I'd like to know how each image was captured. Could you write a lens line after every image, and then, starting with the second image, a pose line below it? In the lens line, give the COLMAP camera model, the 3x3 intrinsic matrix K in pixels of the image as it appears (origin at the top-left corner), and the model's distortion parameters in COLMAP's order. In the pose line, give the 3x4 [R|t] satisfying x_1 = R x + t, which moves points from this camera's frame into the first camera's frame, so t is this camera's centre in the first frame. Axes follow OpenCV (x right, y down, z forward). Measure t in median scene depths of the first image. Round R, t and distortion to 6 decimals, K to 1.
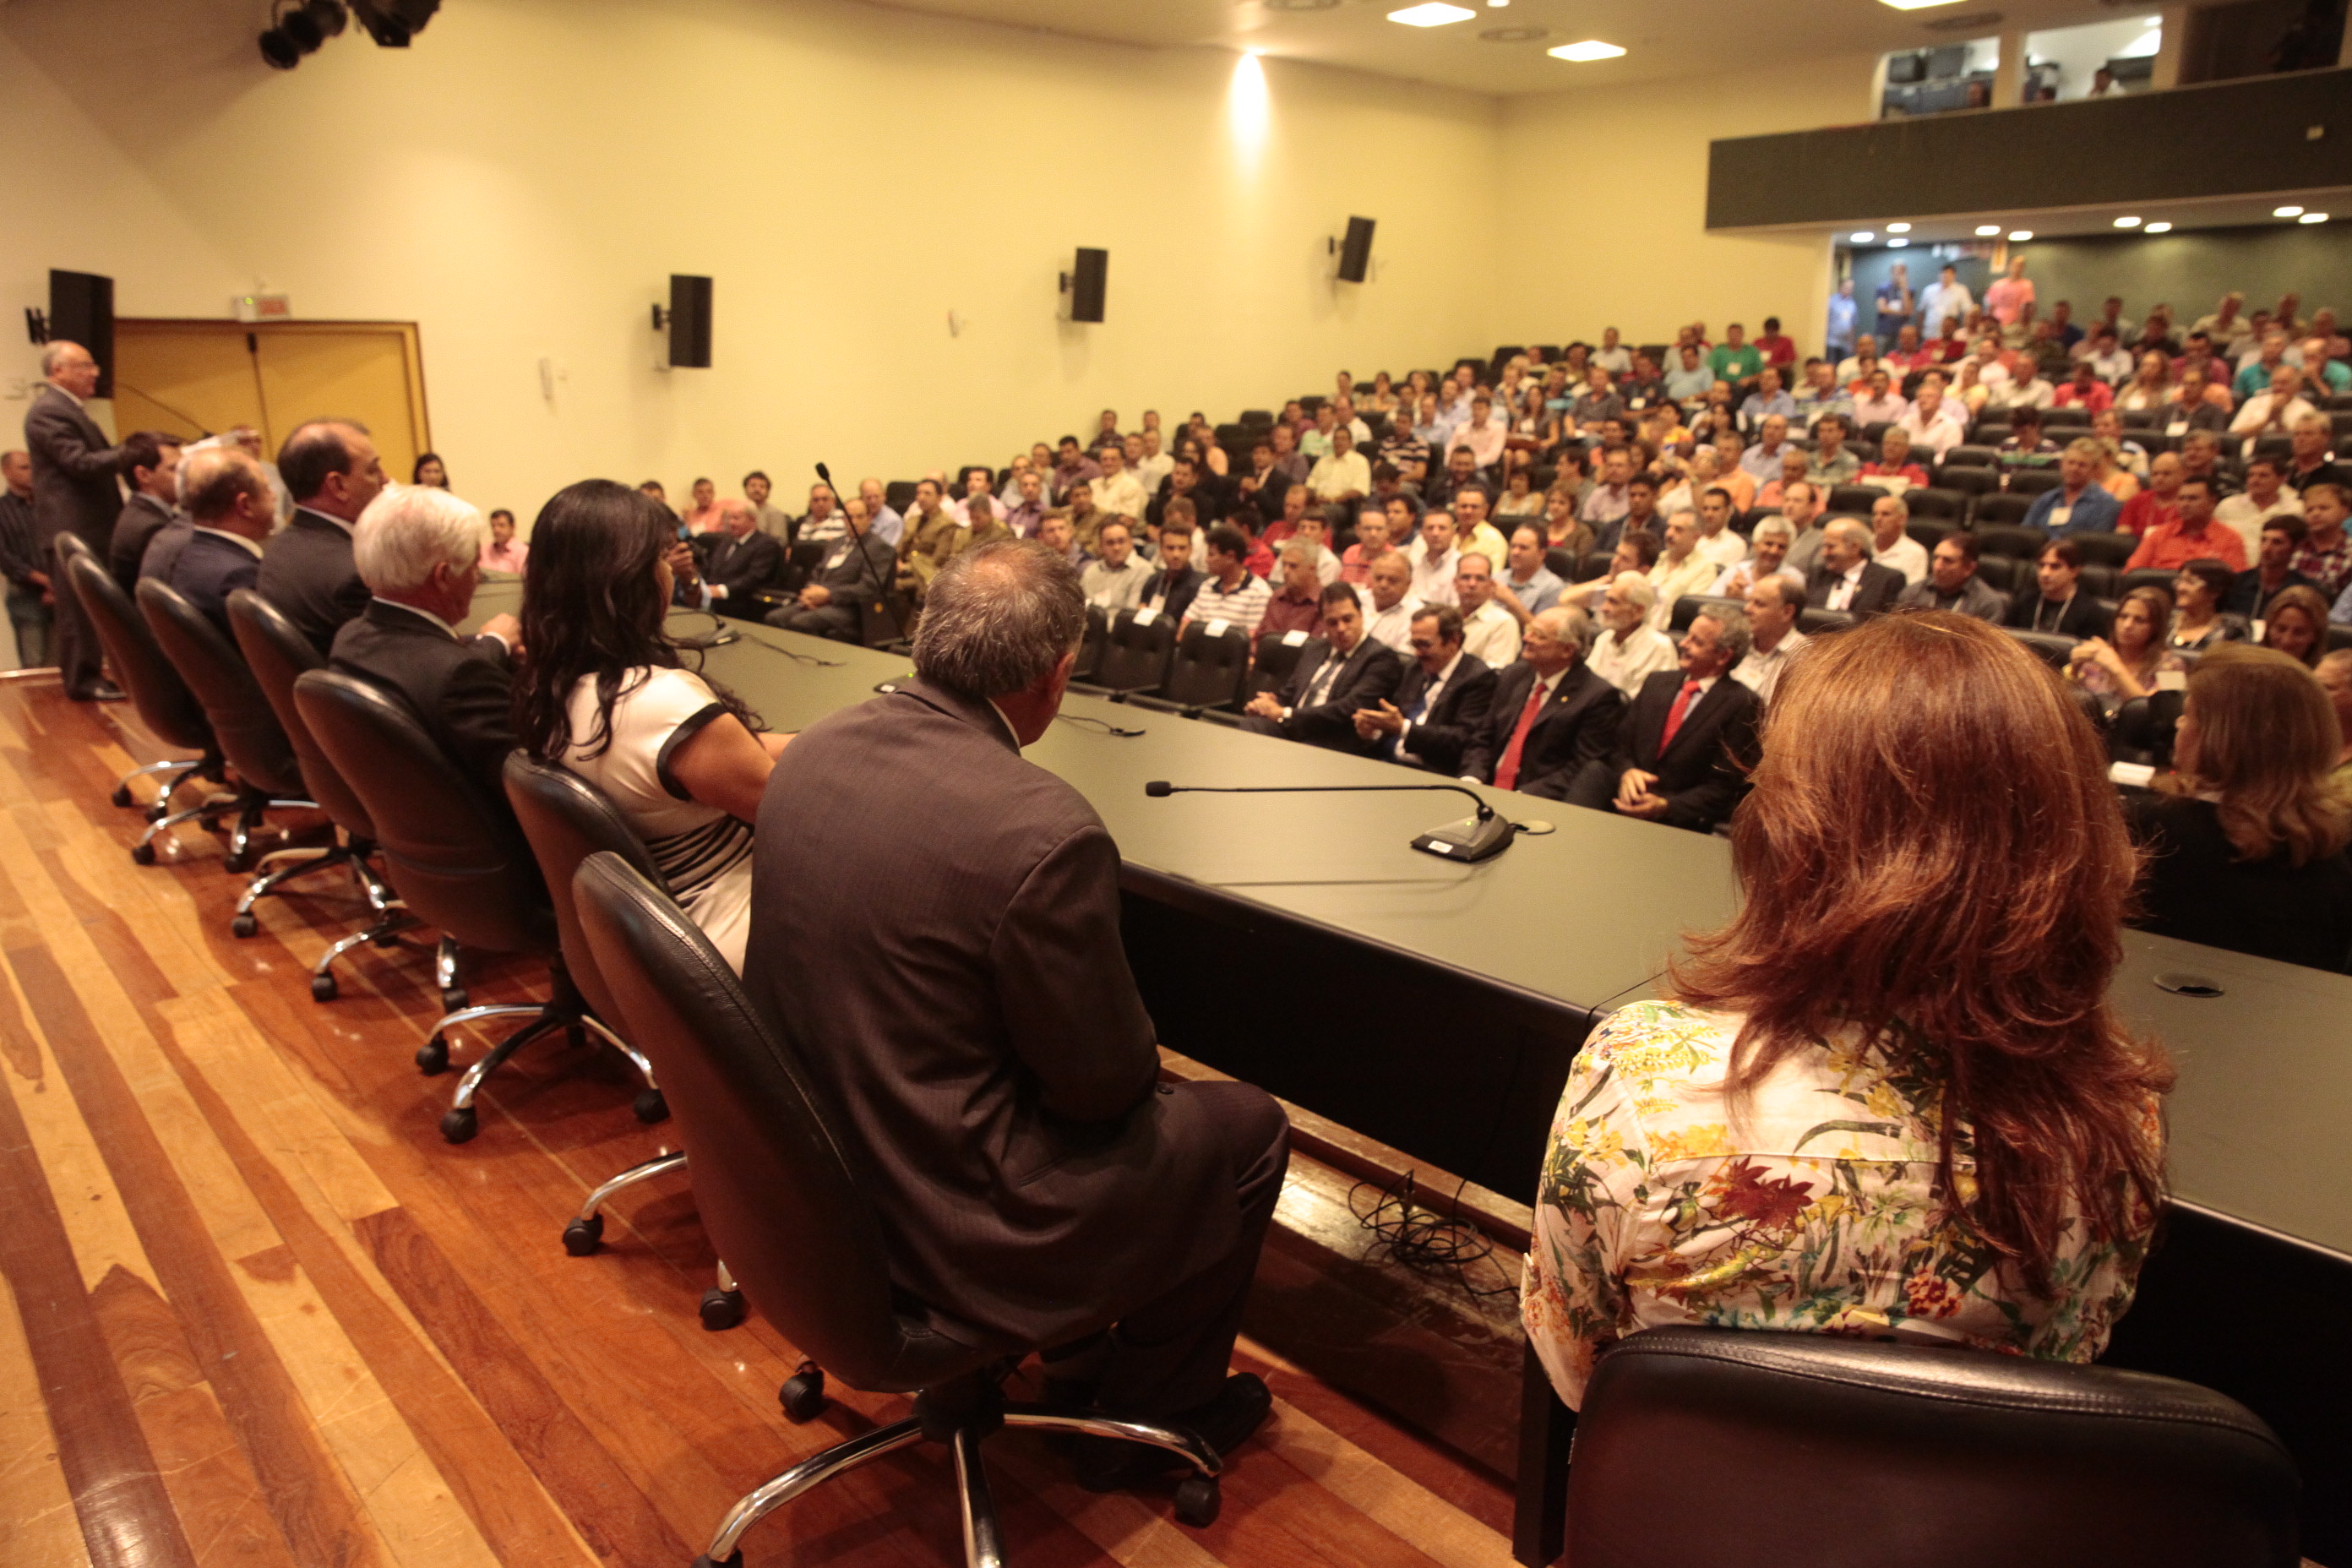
lens RADIAL K [[1679.1, 0, 1176.0], [0, 1679.1, 784.0], [0, 0, 1]] dist [-0.109069, 0.099092]
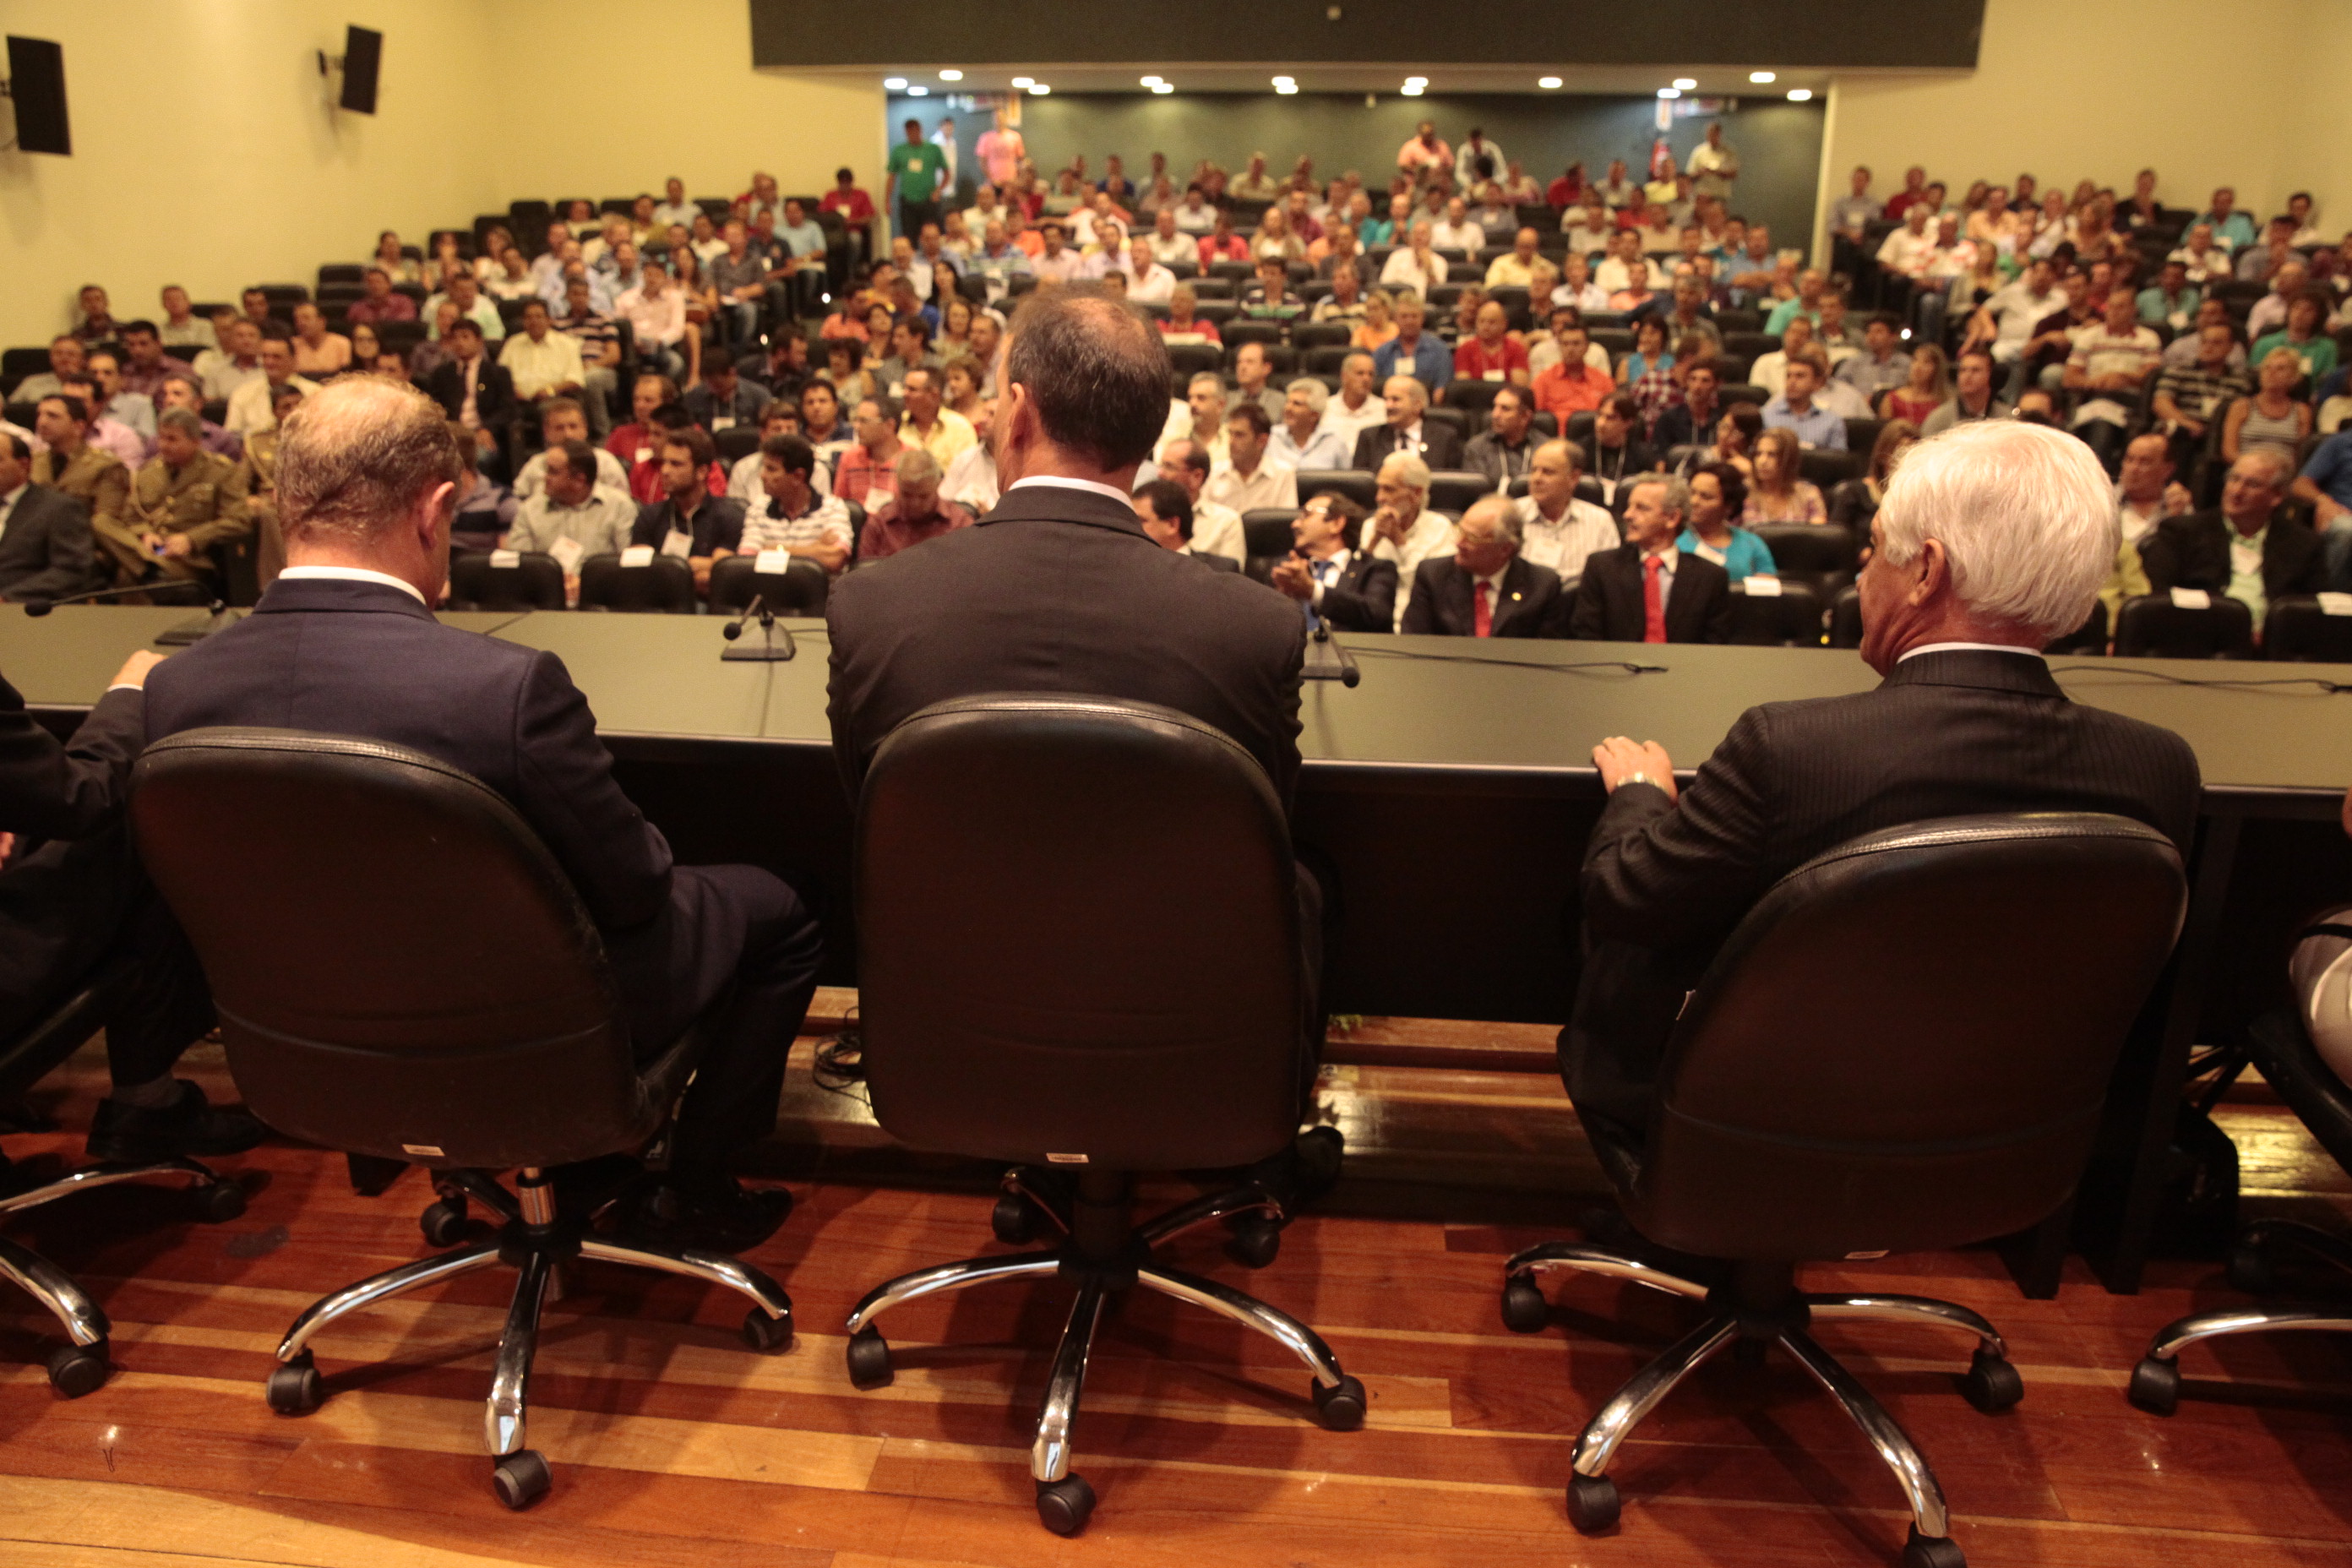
lens RADIAL K [[1767.0, 0, 1176.0], [0, 1767.0, 784.0], [0, 0, 1]] dist [-0.116522, 0.109107]
pose [[0.734289, -0.193257, 0.650747, -0.217287], [0.152418, 0.981080, 0.119373, -0.037743], [-0.661505, 0.011531, 0.749852, 0.172633]]
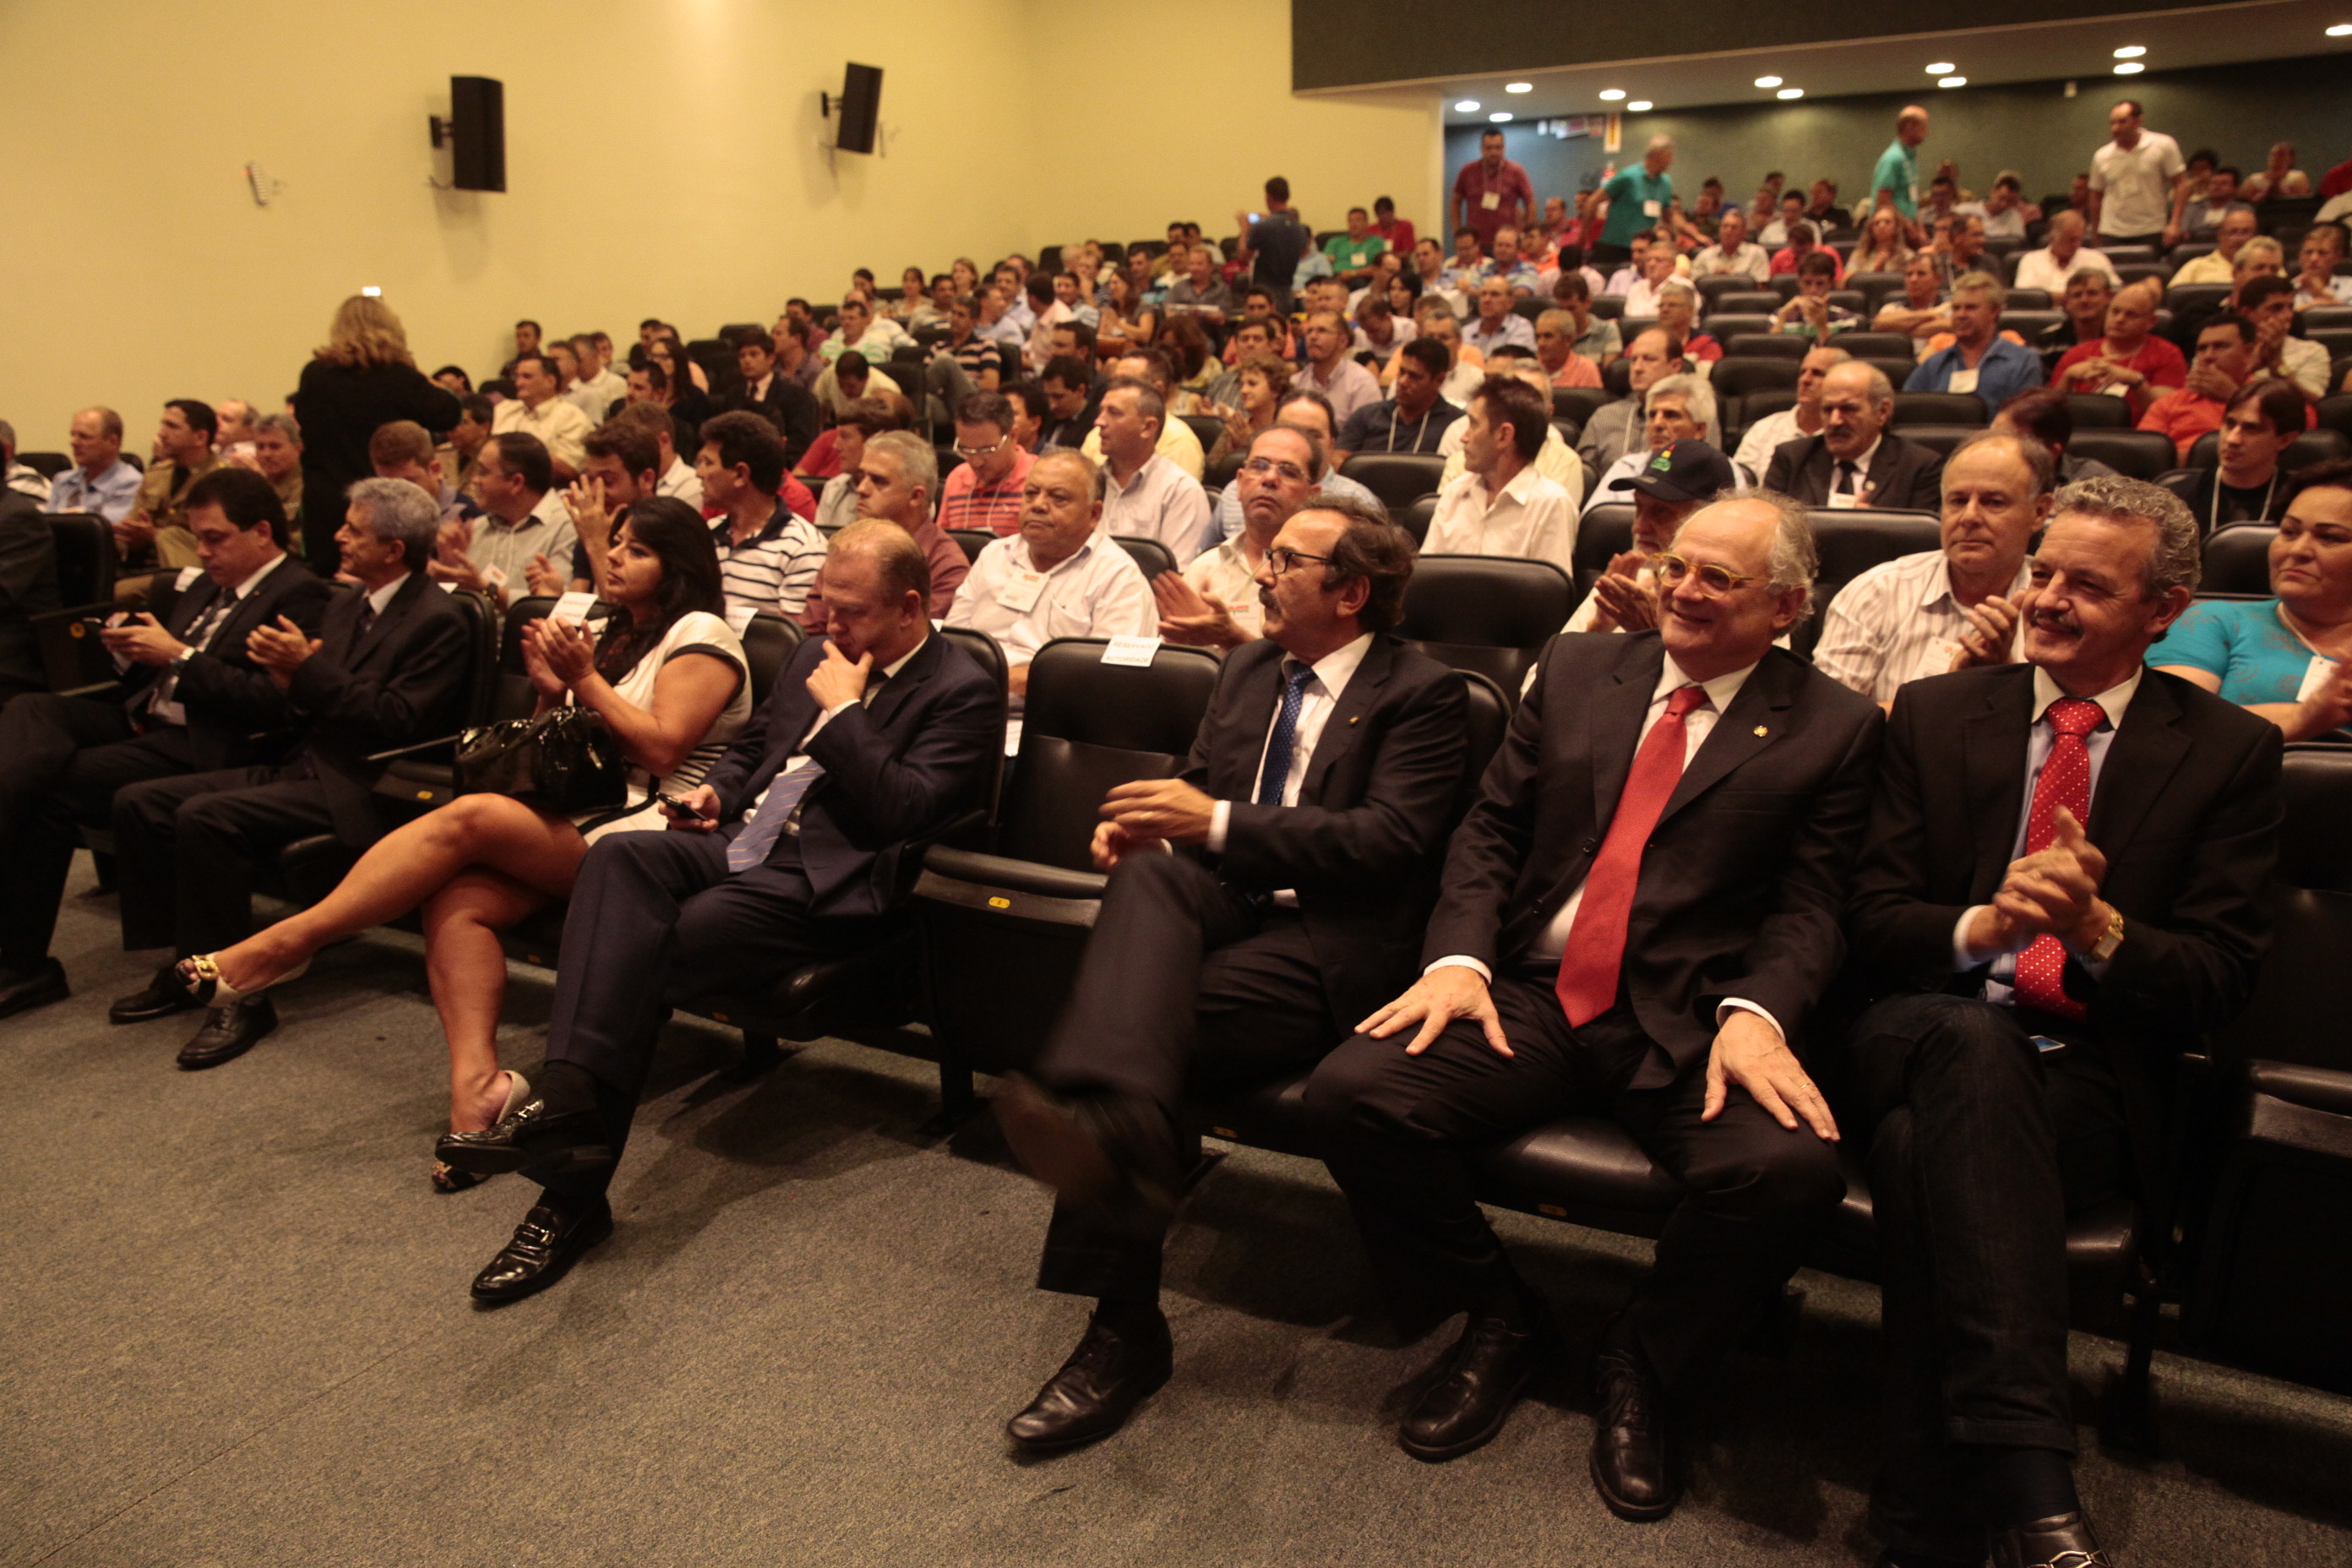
lens RADIAL K [[1656.2, 0, 1176.0], [0, 1656.2, 784.0], [0, 0, 1]] dist [-0.085744, 0.069377]
pose [[0.953017, -0.093035, 0.288277, 0.004549], [0.089769, 0.995660, 0.024561, -0.025842], [-0.289311, 0.002471, 0.957232, 0.280869]]
